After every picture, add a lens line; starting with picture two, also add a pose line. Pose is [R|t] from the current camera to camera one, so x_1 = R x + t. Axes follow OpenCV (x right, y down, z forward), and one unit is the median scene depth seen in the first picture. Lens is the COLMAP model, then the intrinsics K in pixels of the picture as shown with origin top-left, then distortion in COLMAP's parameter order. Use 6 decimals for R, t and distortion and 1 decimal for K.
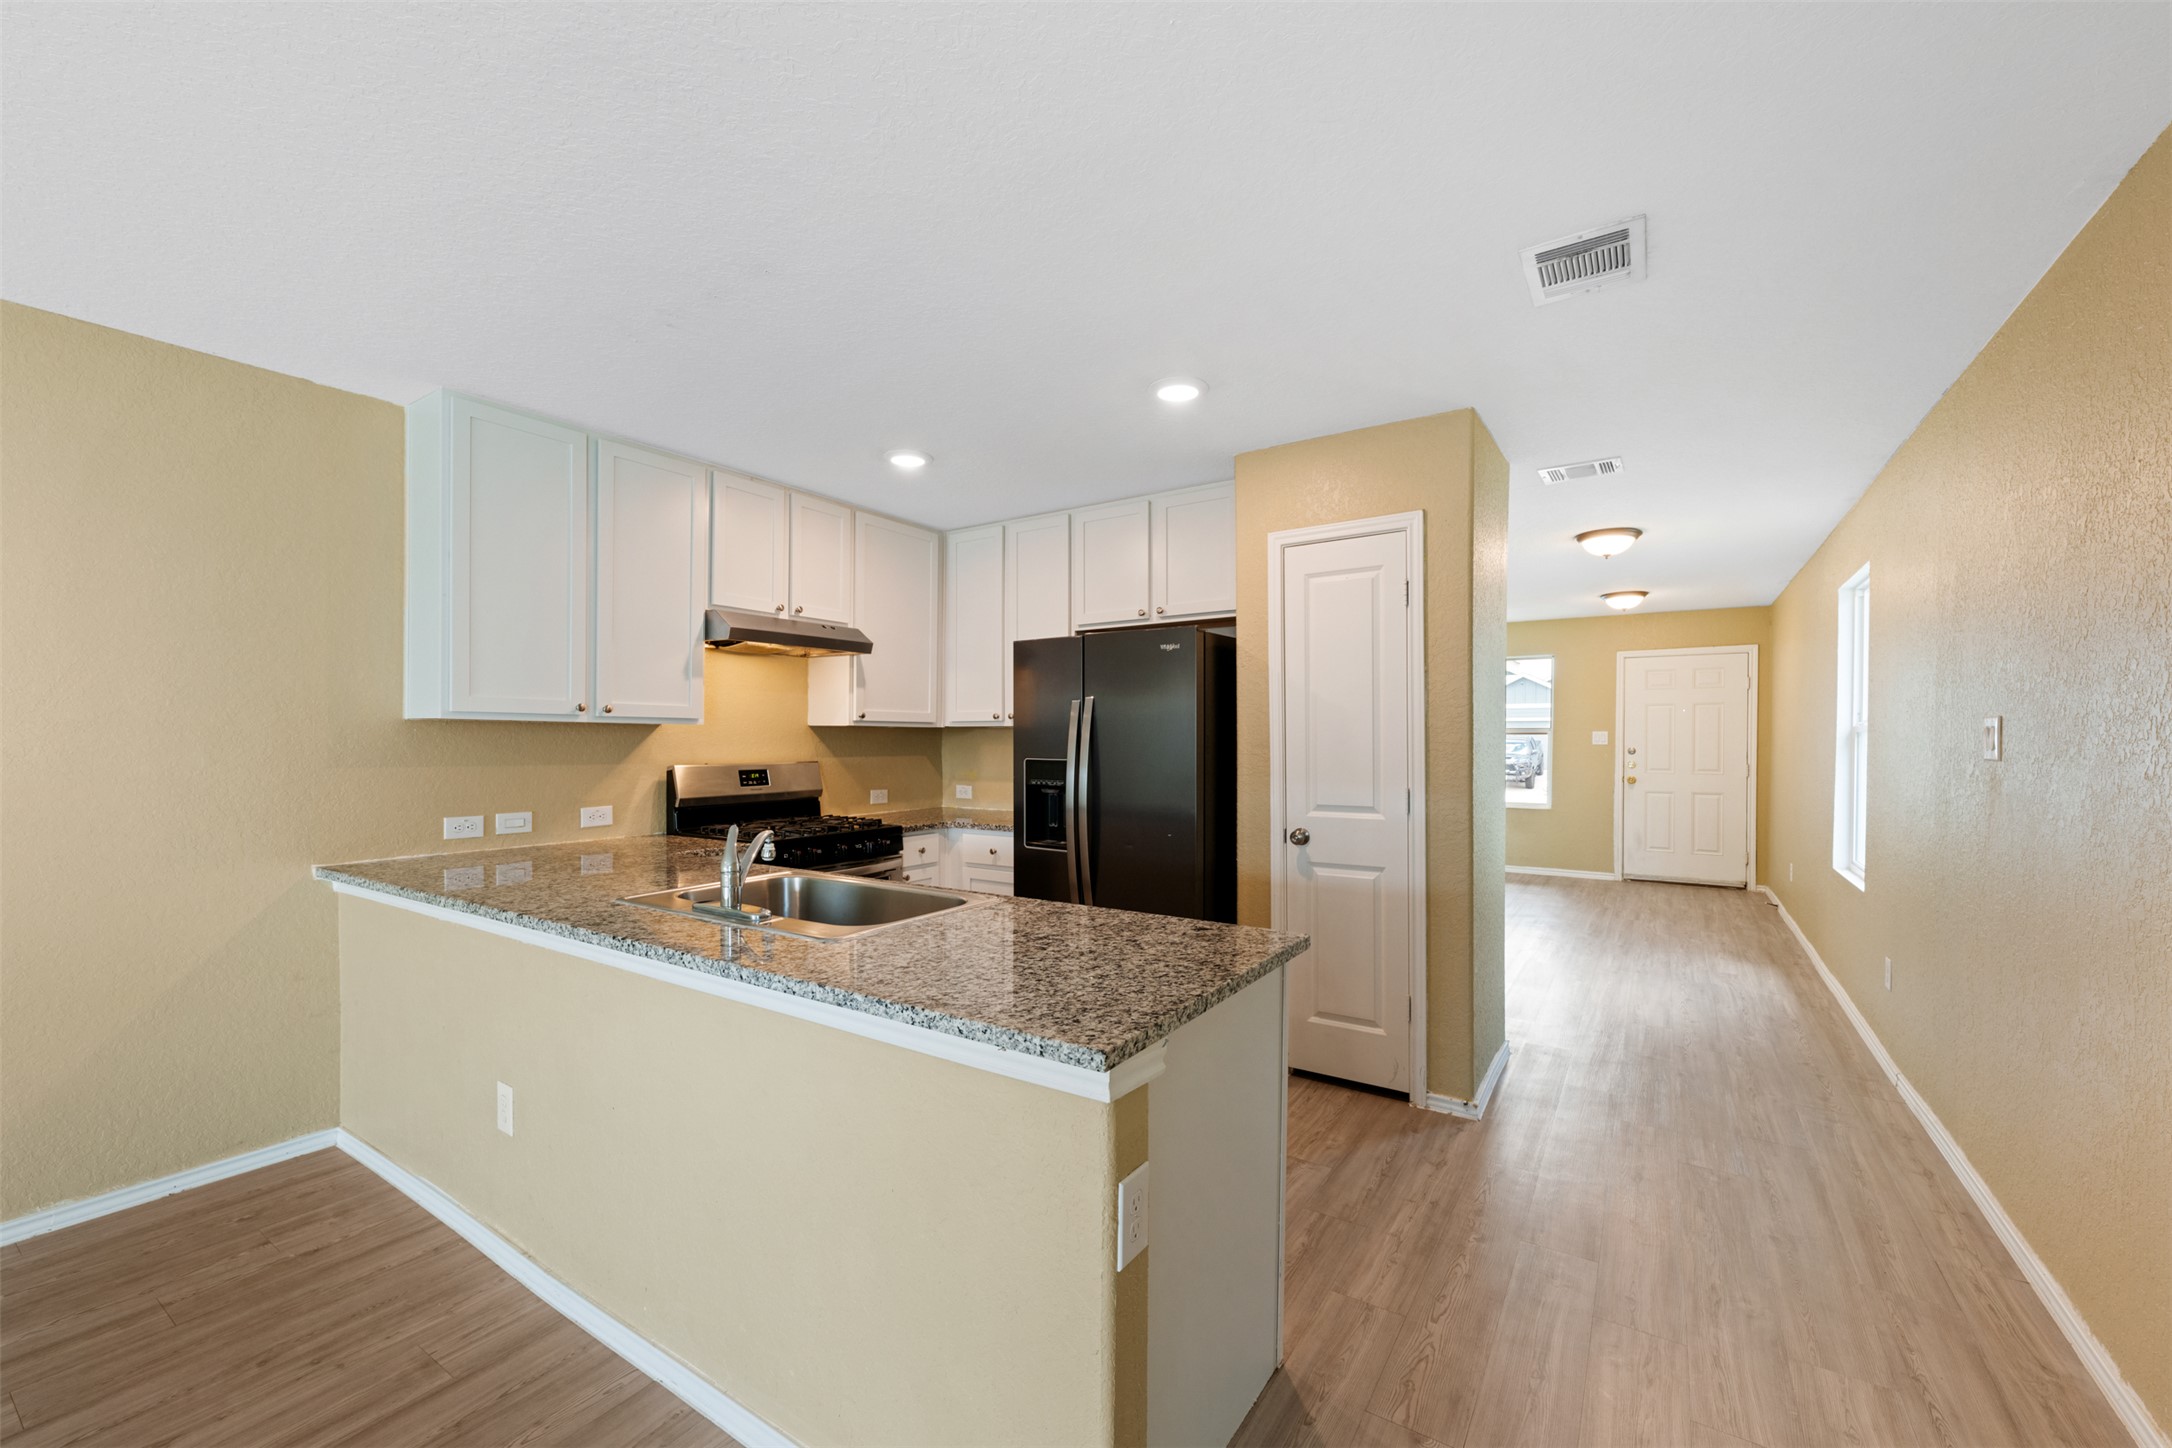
lens RADIAL K [[860.0, 0, 1099.8], [0, 860.0, 746.4], [0, 0, 1]] dist [-0.002517, 0.000065]
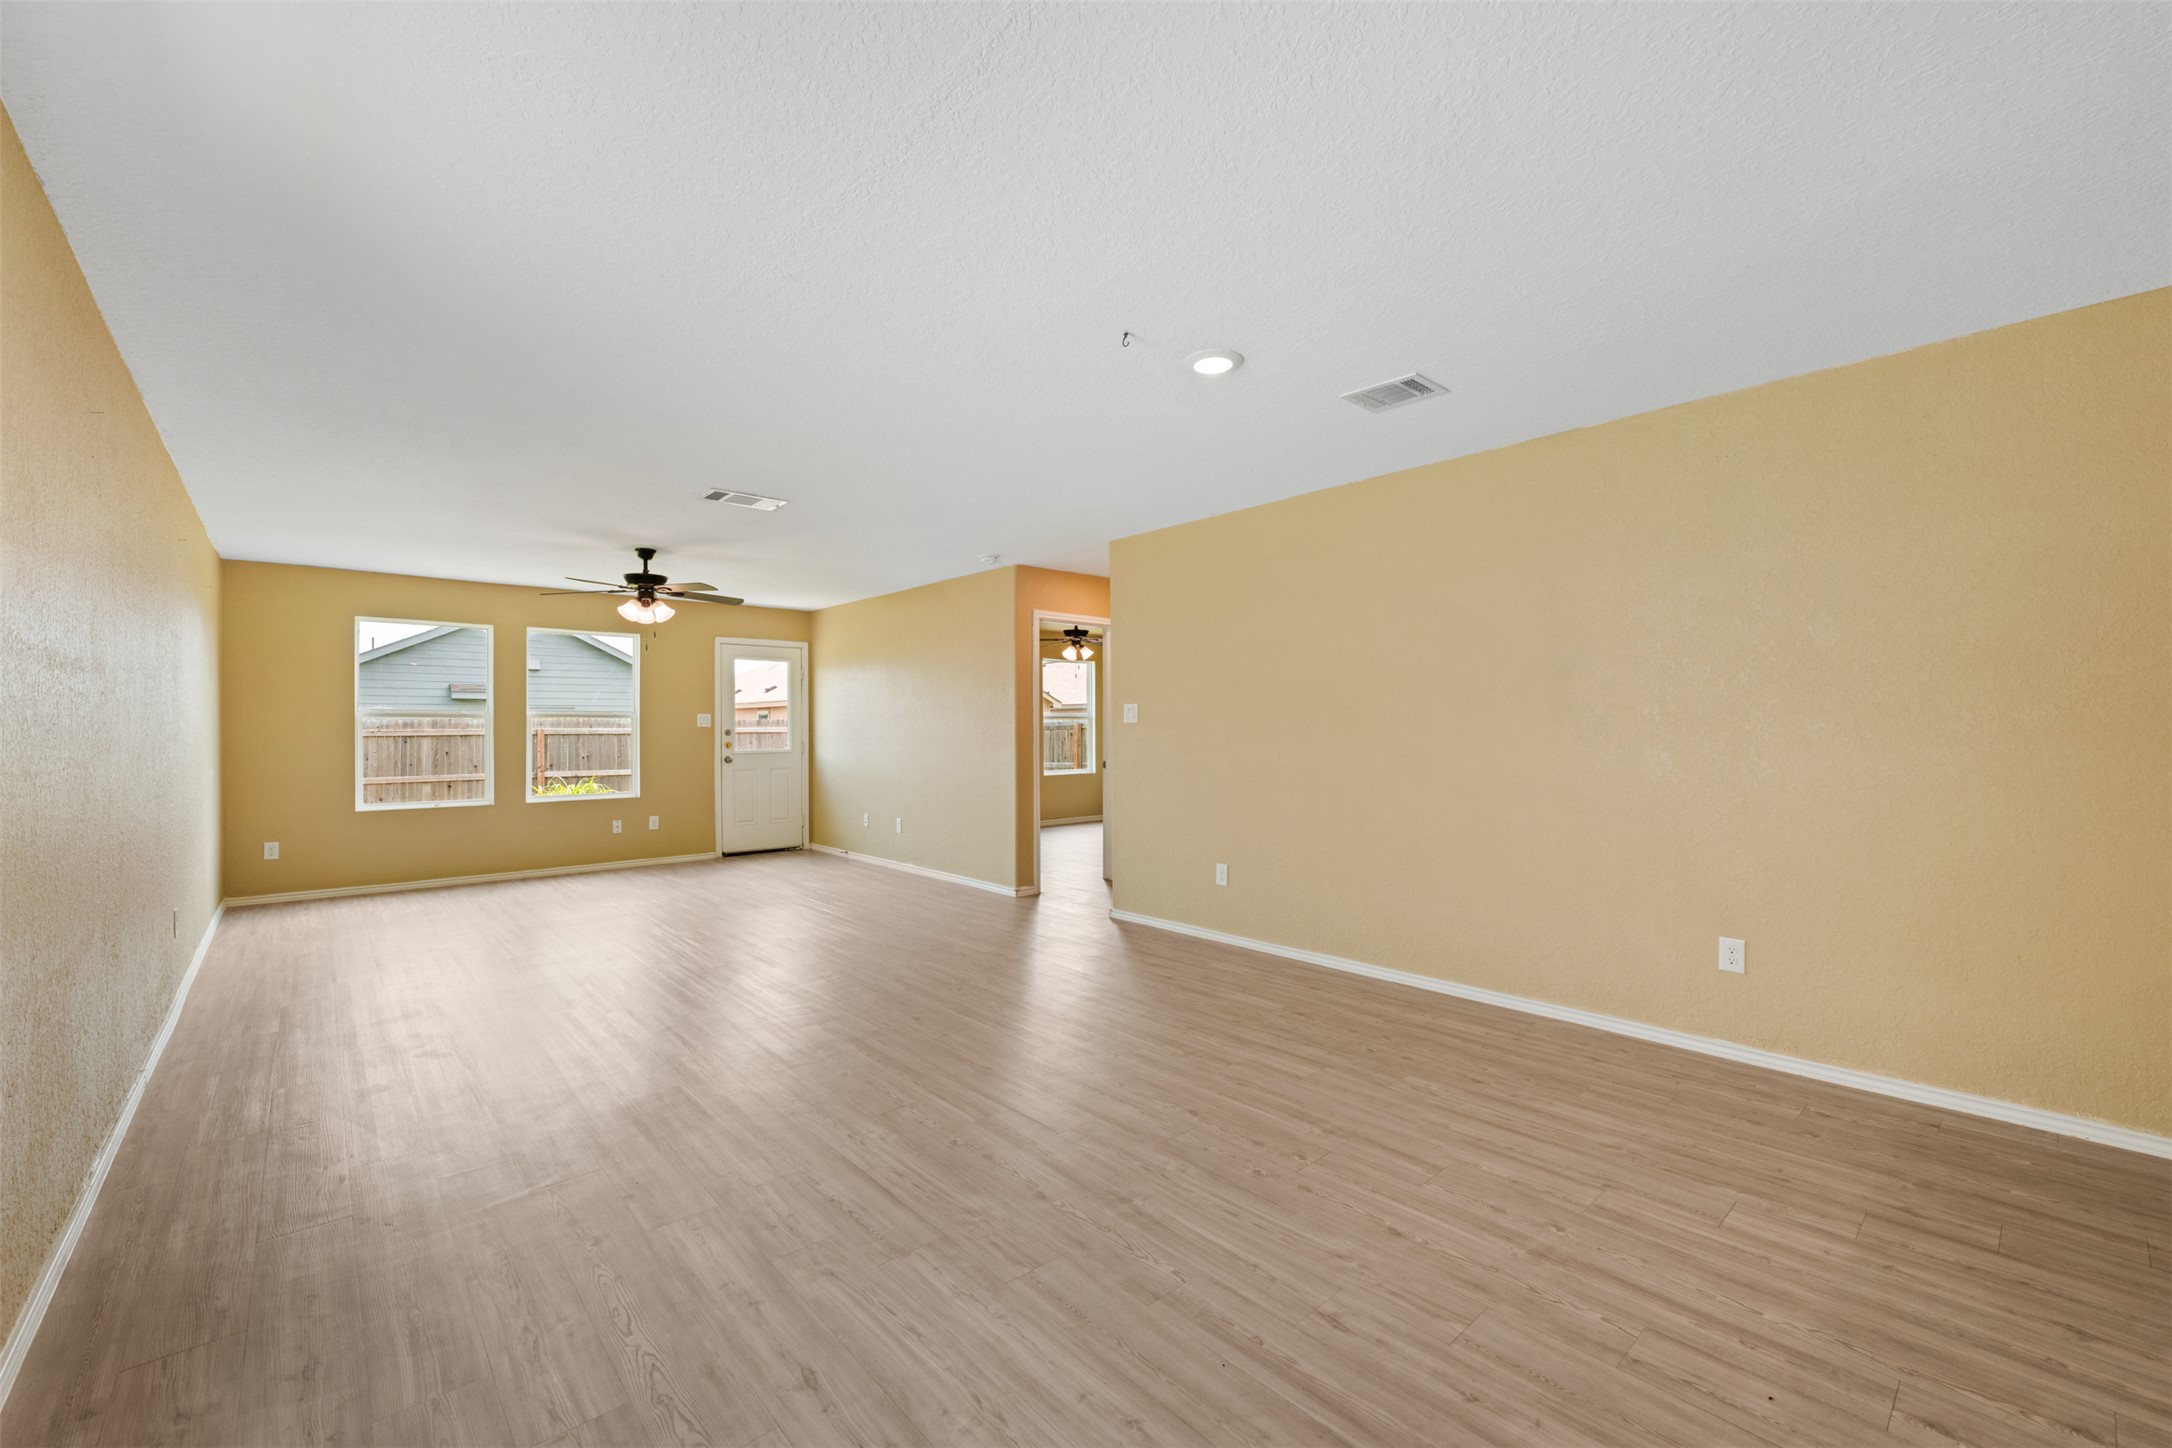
lens RADIAL K [[886.8, 0, 1089.4], [0, 886.8, 725.6], [0, 0, 1]] dist [-0.003527, 0.000381]
pose [[-0.261388, -0.001528, -0.965233, 0.148678], [-0.006578, 0.999978, 0.000199, 0.030293], [0.965211, 0.006401, -0.261392, 0.039513]]
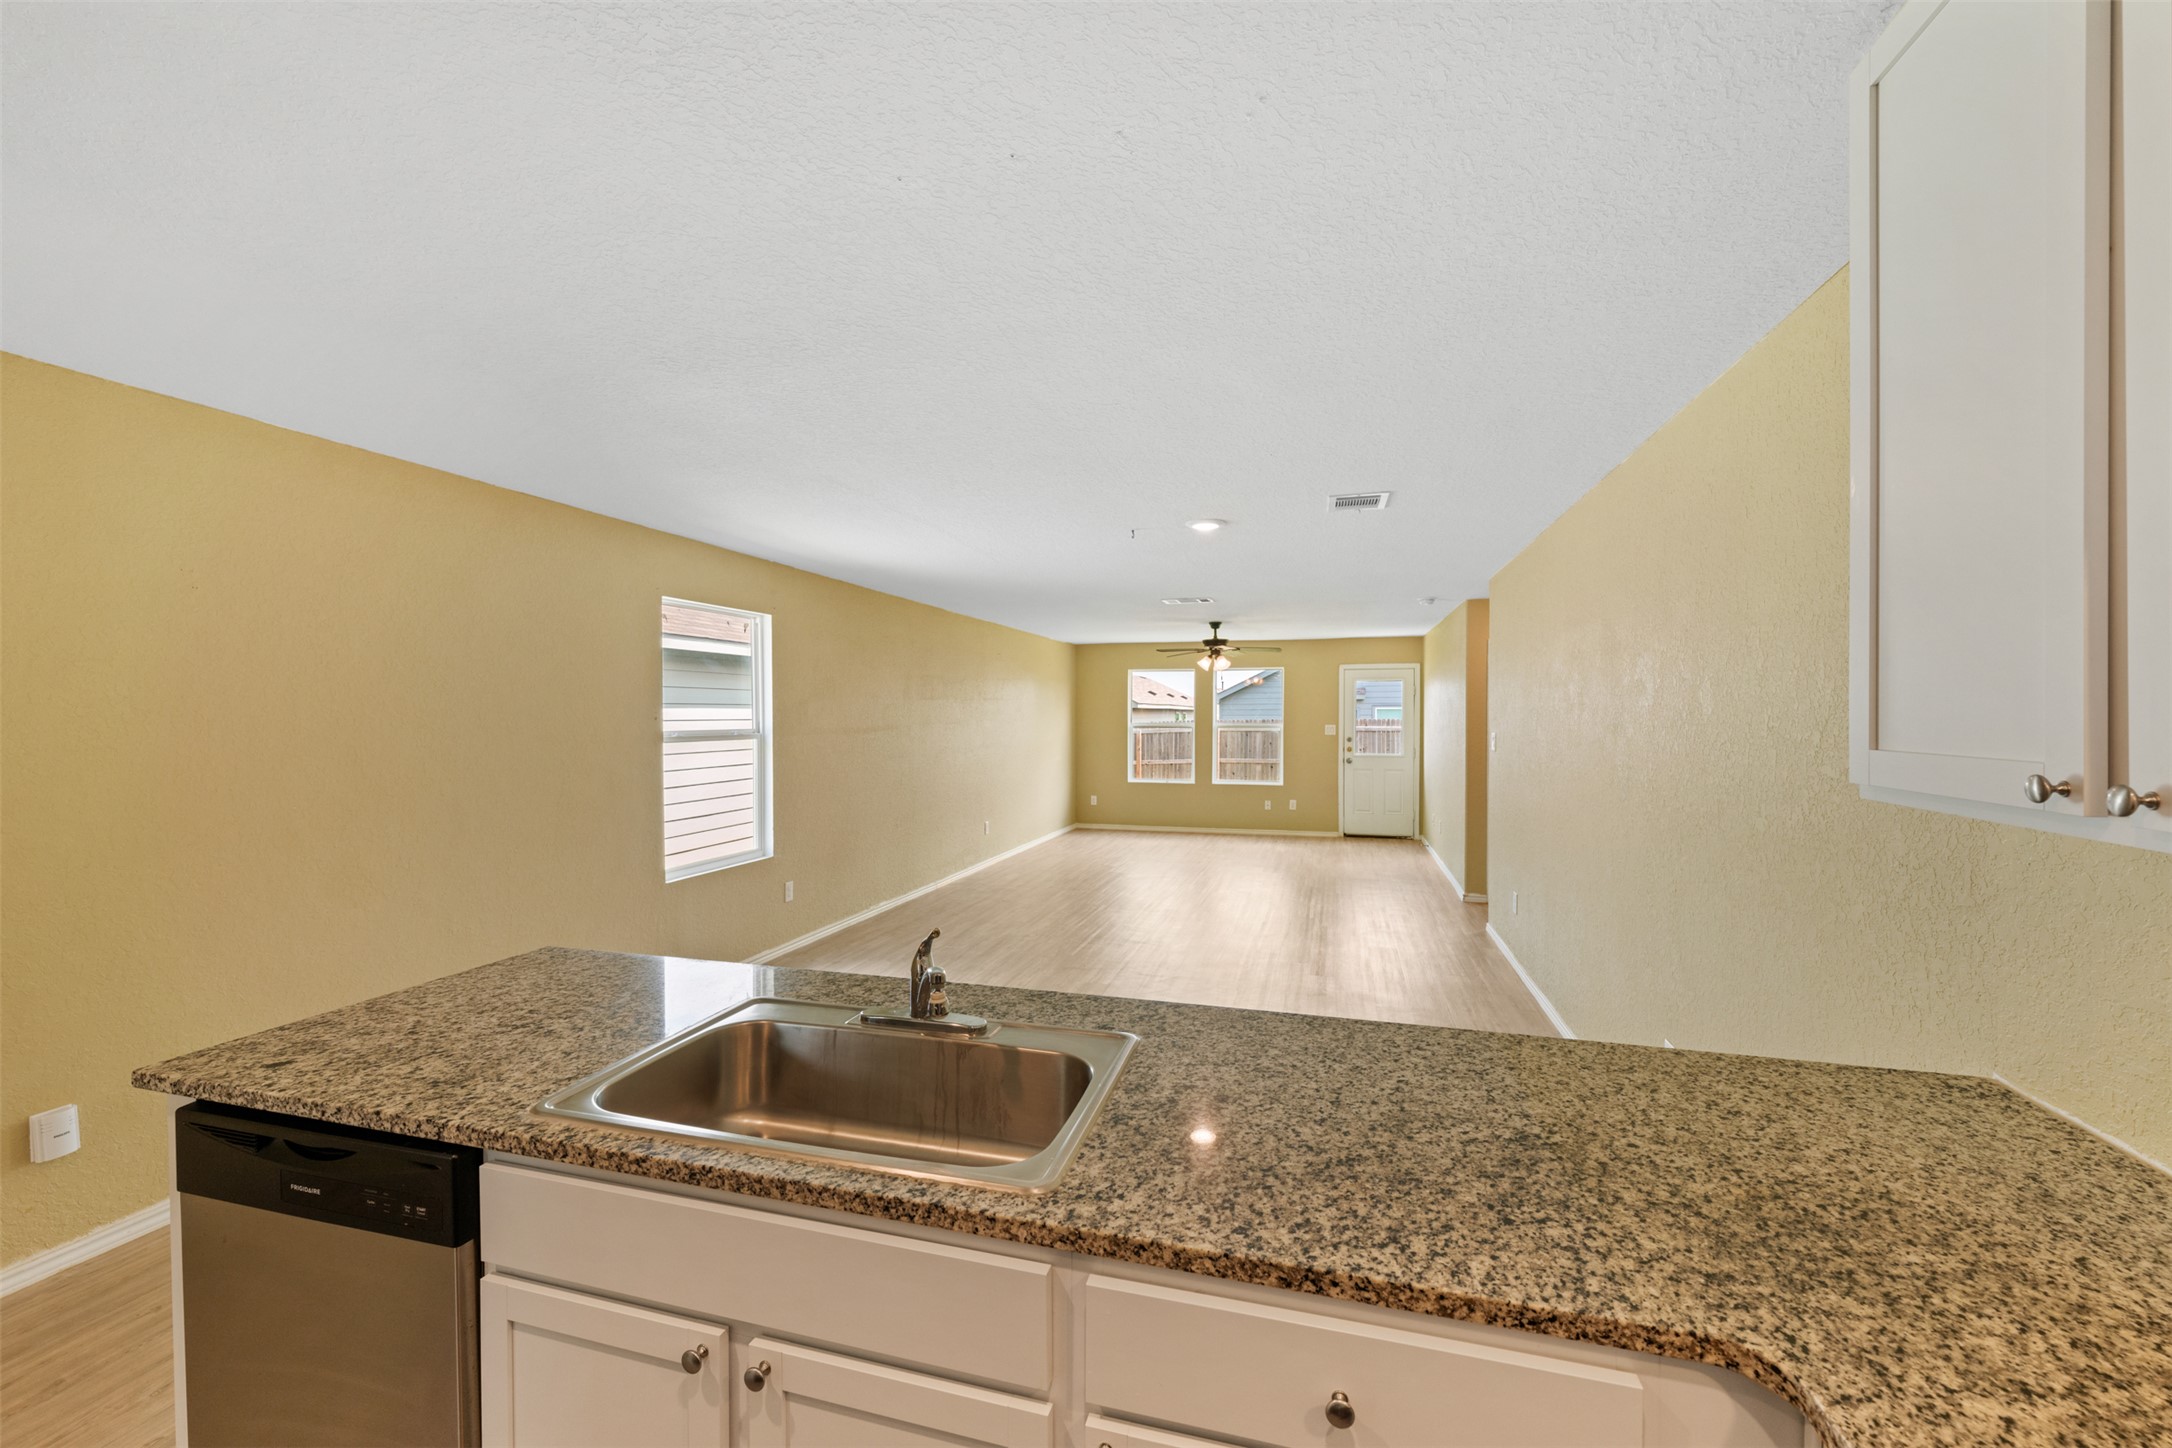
lens RADIAL K [[860.0, 0, 1089.6], [0, 860.0, 717.4], [0, 0, 1]] dist [-0.002517, 0.000065]
pose [[-0.954266, 0.001975, -0.298954, -0.207243], [-0.002411, 0.999895, 0.014300, -0.070445], [0.298951, 0.014367, -0.954160, 1.134311]]
